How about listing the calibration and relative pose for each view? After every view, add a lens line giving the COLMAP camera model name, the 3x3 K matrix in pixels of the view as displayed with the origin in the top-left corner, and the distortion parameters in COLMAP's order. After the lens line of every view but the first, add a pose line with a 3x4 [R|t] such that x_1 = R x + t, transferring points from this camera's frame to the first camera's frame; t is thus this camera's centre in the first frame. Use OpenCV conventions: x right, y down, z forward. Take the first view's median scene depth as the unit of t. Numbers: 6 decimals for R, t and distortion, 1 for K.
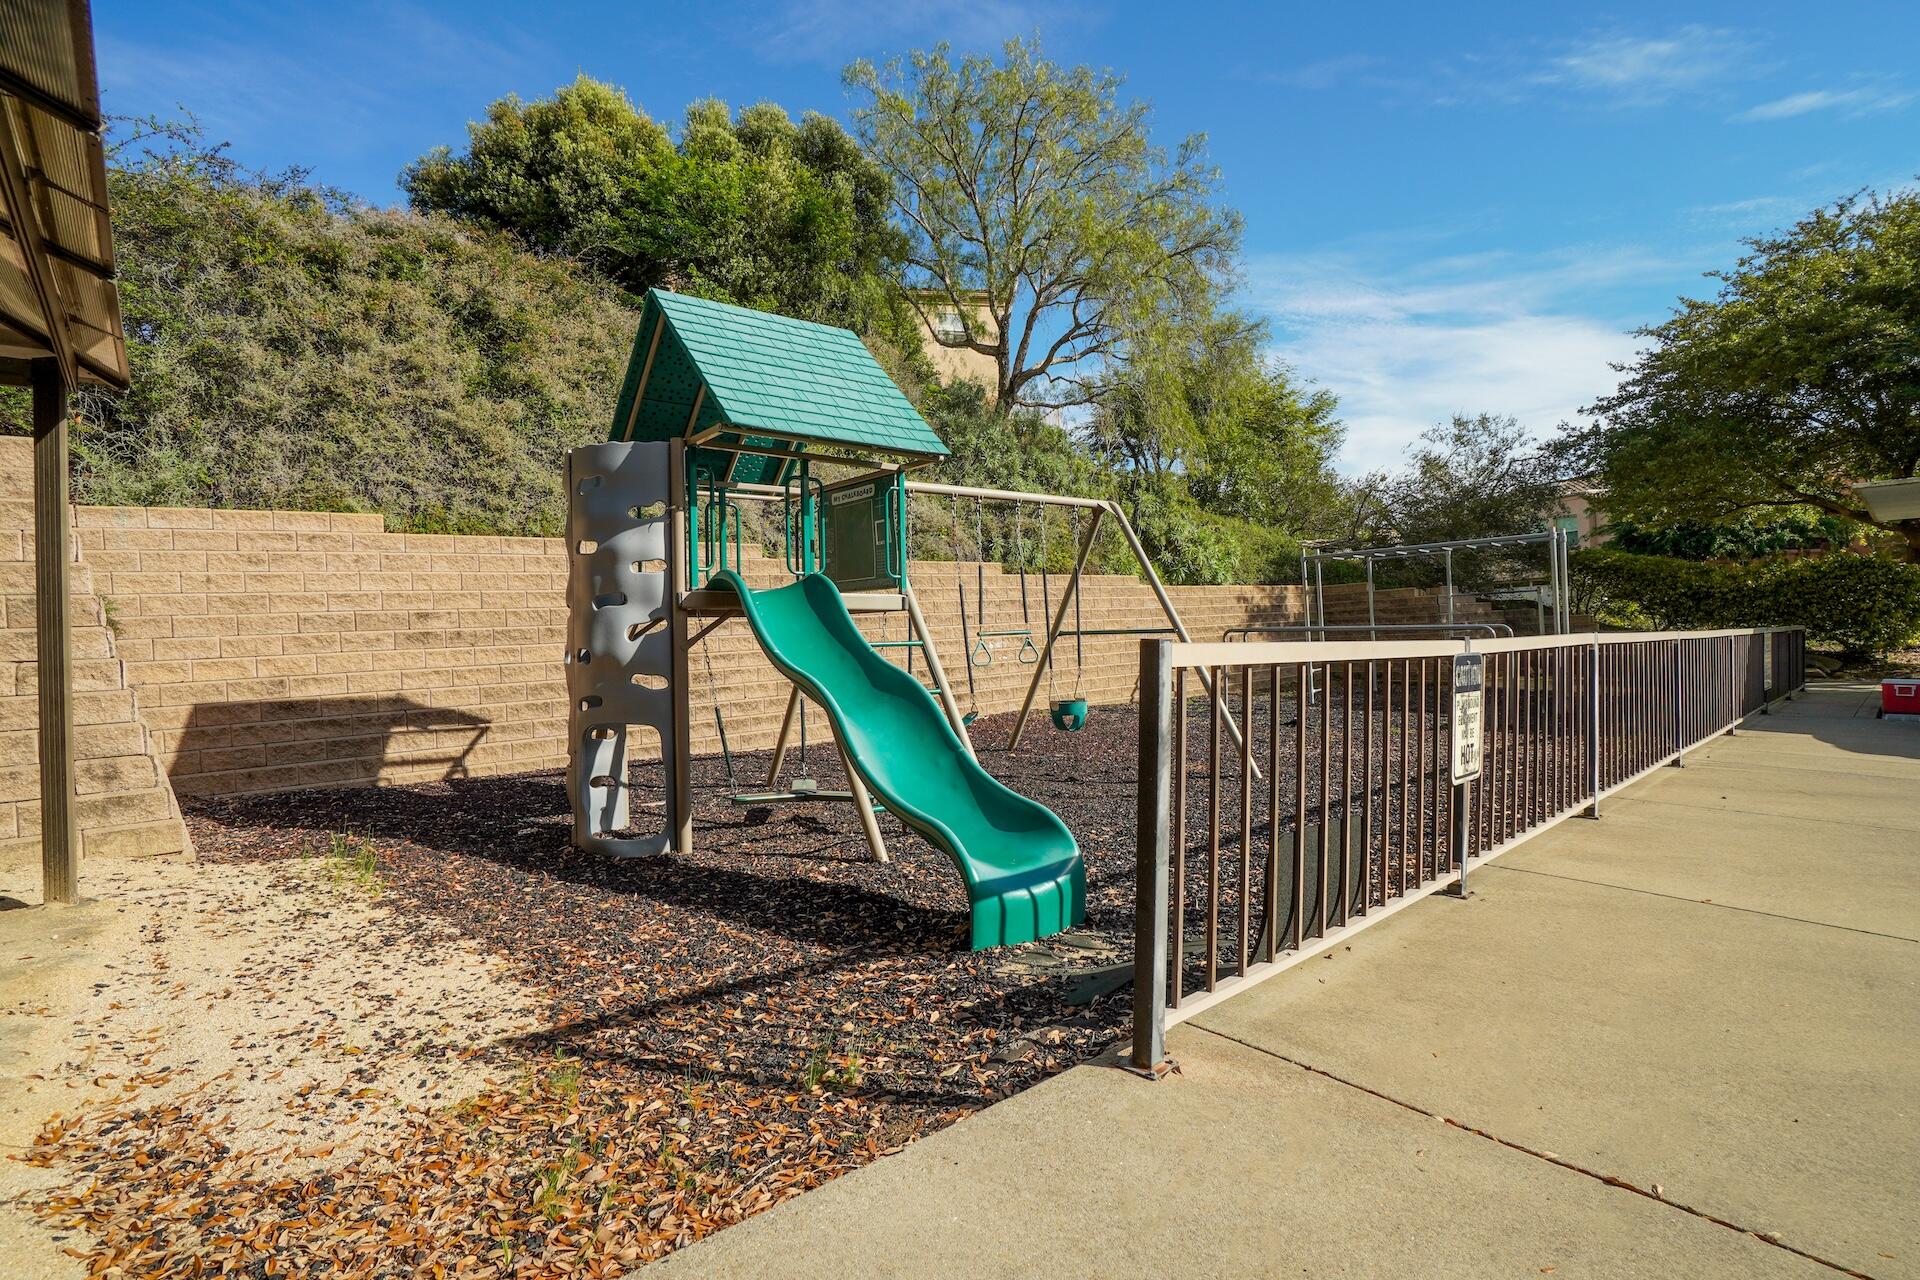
lens RADIAL K [[906.7, 0, 955.7], [0, 906.7, 644.7], [0, 0, 1]] dist [-0.064676, 0.021609]
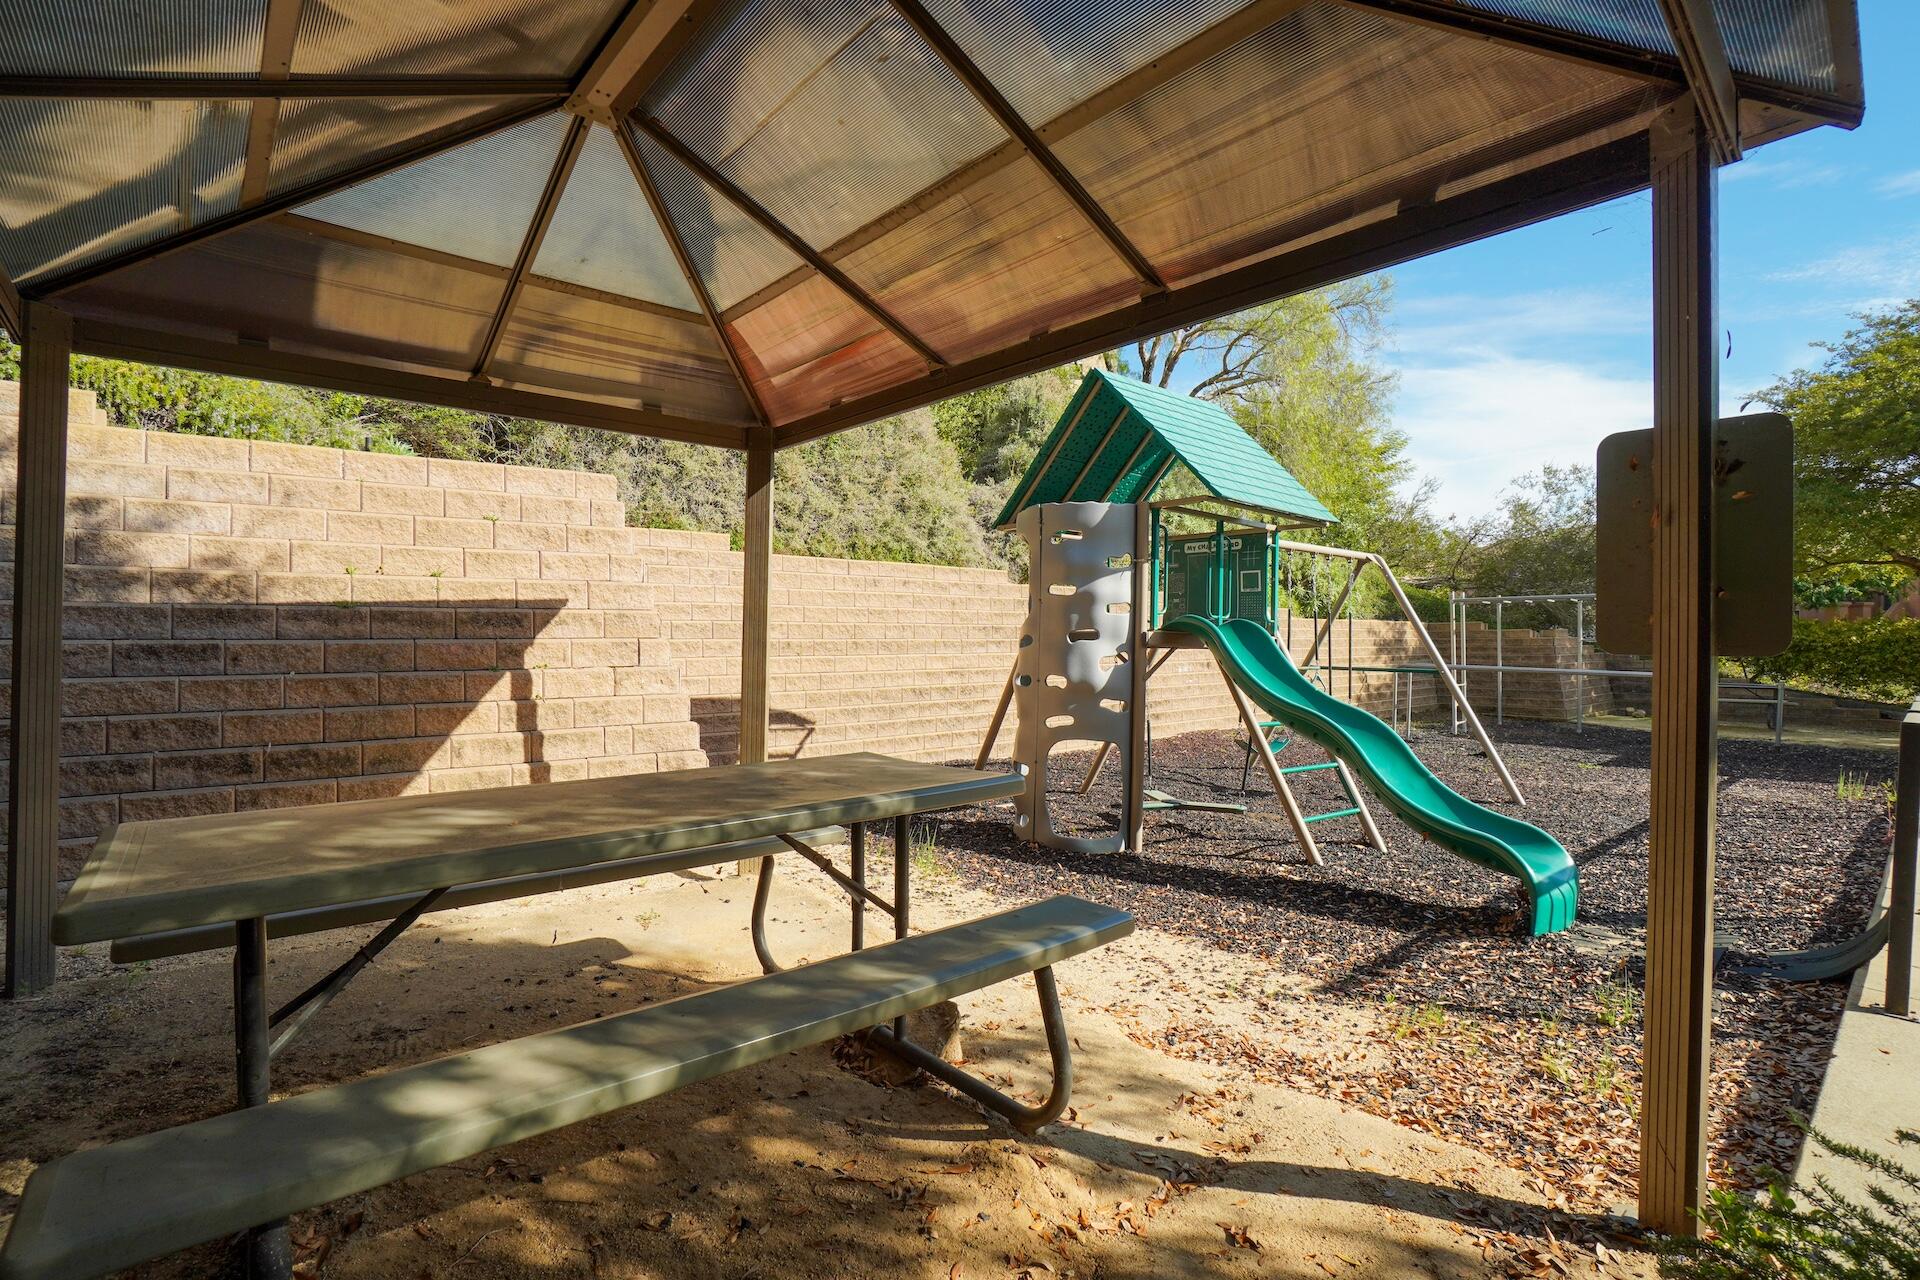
lens RADIAL K [[886.4, 0, 960.0], [0, 886.4, 640.0], [0, 0, 1]] dist [-0.065211, 0.025856]
pose [[0.998865, 0.045677, -0.013493, -0.351749], [-0.045845, 0.998871, -0.012421, -0.014286], [0.012910, 0.013026, 0.999832, -0.111908]]
